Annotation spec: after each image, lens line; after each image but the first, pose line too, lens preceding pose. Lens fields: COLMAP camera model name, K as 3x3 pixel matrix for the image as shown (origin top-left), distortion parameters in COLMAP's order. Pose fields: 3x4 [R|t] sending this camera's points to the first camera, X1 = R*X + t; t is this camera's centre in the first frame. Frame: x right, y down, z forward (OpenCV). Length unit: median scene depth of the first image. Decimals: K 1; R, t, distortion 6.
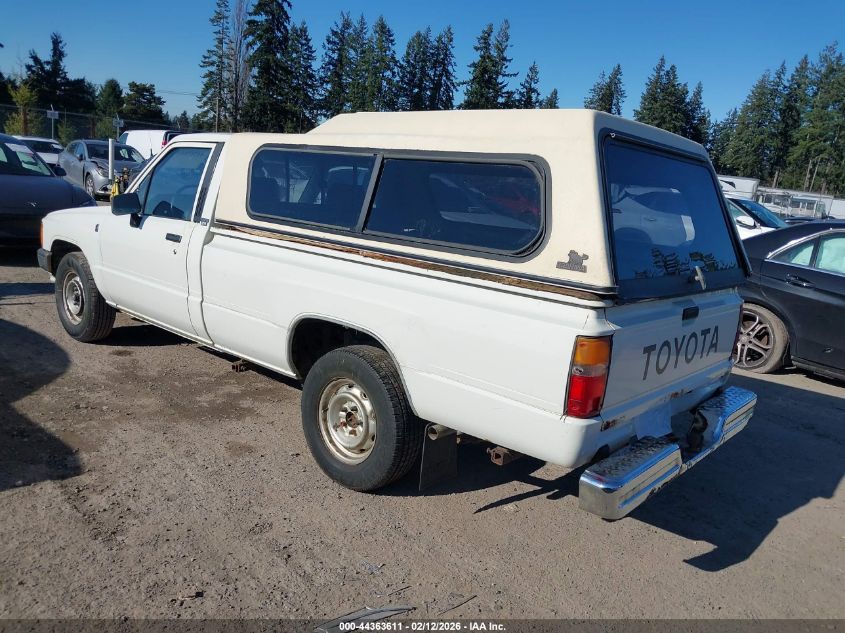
lens RADIAL K [[675.5, 0, 422.5], [0, 675.5, 316.5], [0, 0, 1]] dist [-0.003318, -0.004931]
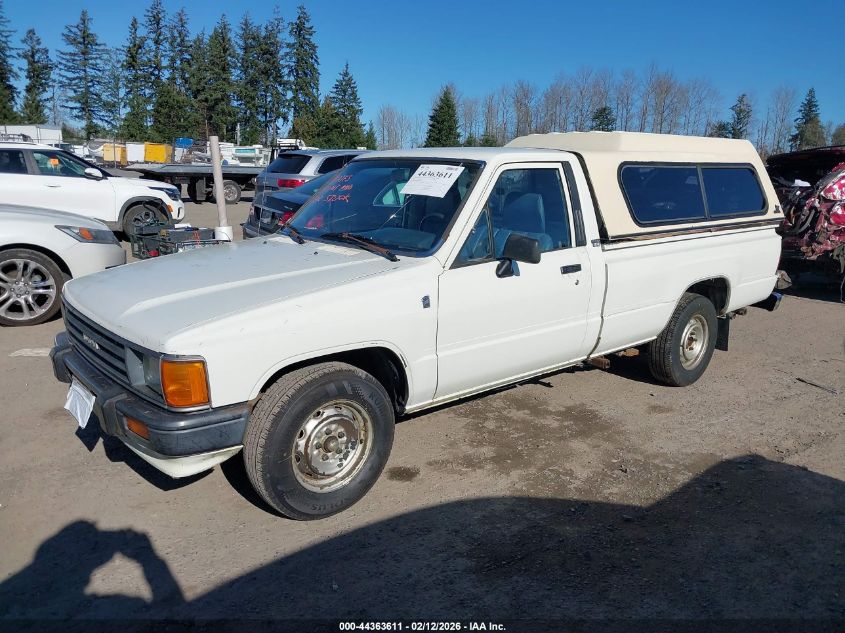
lens RADIAL K [[675.5, 0, 422.5], [0, 675.5, 316.5], [0, 0, 1]] dist [-0.003318, -0.004931]
pose [[0.142526, -0.308647, 0.940438, -1.295936], [0.188389, 0.941228, 0.280355, -0.354889], [-0.971697, 0.137210, 0.192295, 1.030866]]
